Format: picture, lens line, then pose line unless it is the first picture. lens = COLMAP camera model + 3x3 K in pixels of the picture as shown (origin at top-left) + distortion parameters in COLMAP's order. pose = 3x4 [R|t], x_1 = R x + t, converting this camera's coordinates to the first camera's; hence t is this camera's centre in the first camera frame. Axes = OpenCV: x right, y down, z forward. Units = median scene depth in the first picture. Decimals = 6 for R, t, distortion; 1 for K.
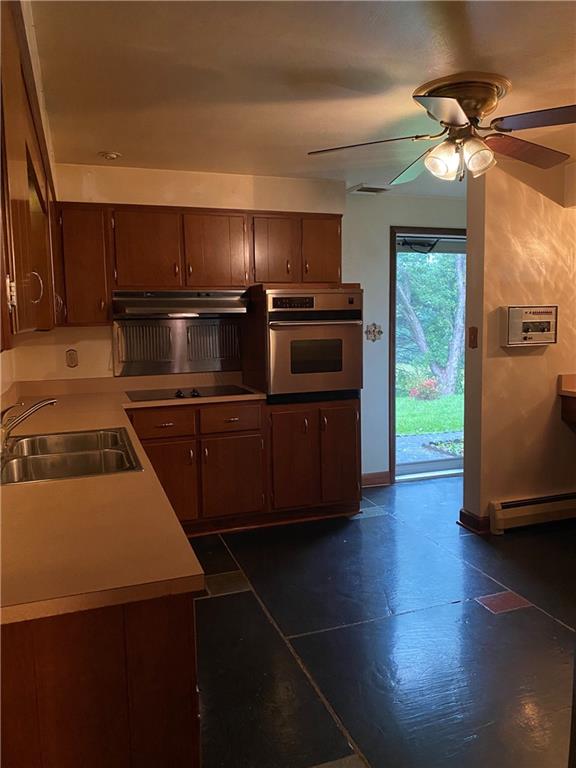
lens RADIAL K [[583.5, 0, 283.8], [0, 583.5, 384.0], [0, 0, 1]] dist [0.040651, -0.044845]
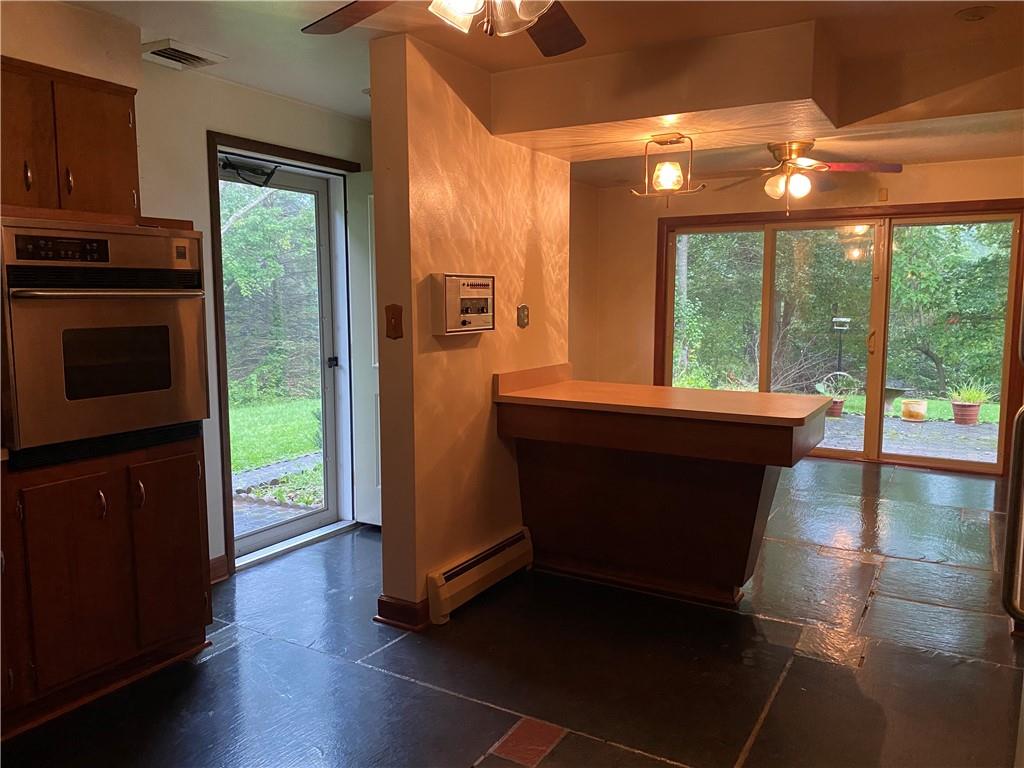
lens RADIAL K [[778.0, 0, 515.9], [0, 778.0, 383.3], [0, 0, 1]] dist [0.040651, -0.044845]
pose [[0.763957, -0.057673, 0.642684, -0.115665], [0.063813, 0.997868, 0.013692, -0.016441], [-0.642104, 0.030552, 0.766009, 0.273757]]
